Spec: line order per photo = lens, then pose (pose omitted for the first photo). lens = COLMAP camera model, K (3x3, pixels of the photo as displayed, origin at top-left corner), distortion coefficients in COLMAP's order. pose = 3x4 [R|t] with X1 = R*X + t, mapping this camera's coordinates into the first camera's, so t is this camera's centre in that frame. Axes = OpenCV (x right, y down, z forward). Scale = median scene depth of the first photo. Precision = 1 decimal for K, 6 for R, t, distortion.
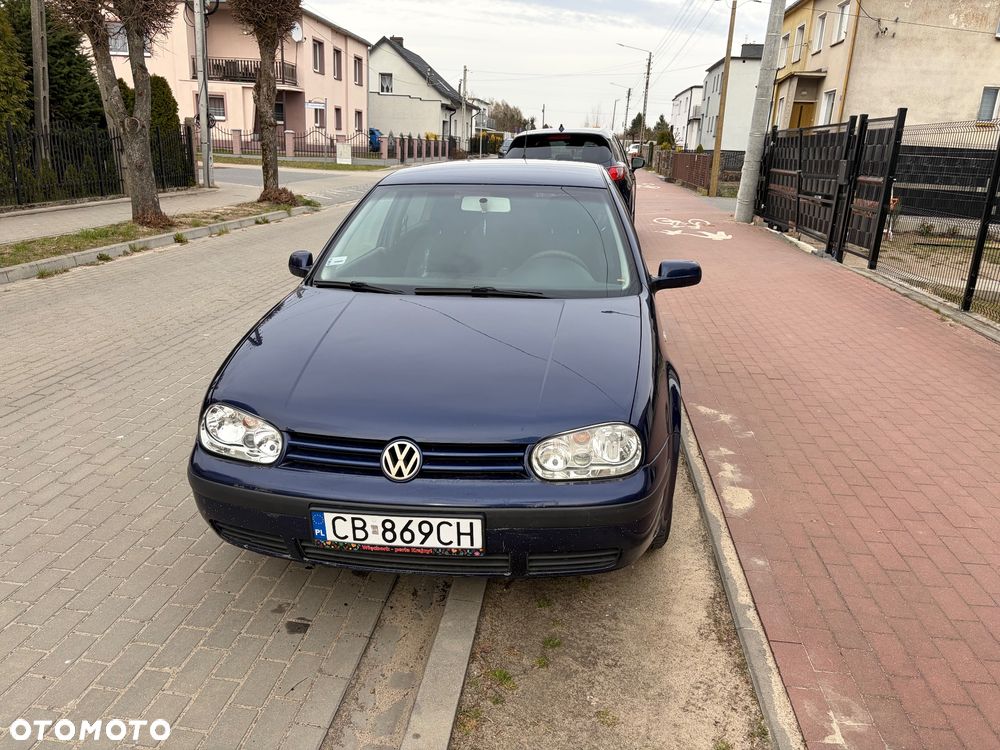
lens RADIAL K [[758.9, 0, 506.0], [0, 758.9, 371.6], [0, 0, 1]] dist [0.049128, -0.050129]
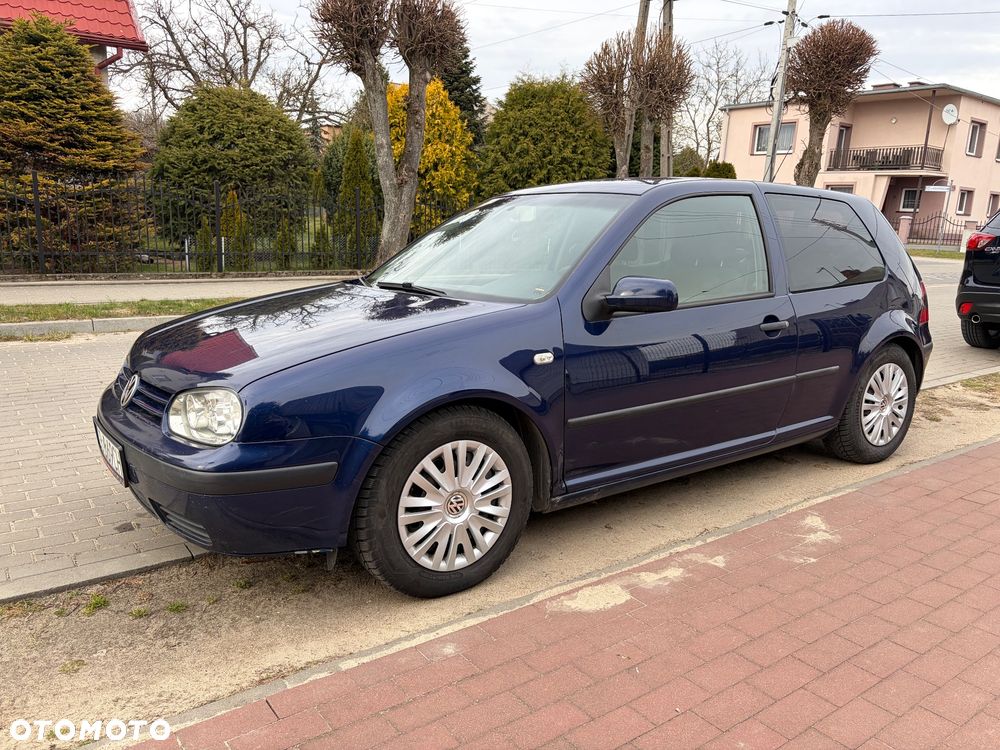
lens RADIAL K [[758.9, 0, 499.7], [0, 758.9, 376.0], [0, 0, 1]] dist [0.049128, -0.050129]
pose [[0.677670, 0.138679, -0.722171, 0.791648], [-0.220400, 0.975214, -0.019548, -0.002498], [0.701560, 0.172414, 0.691438, 0.446409]]
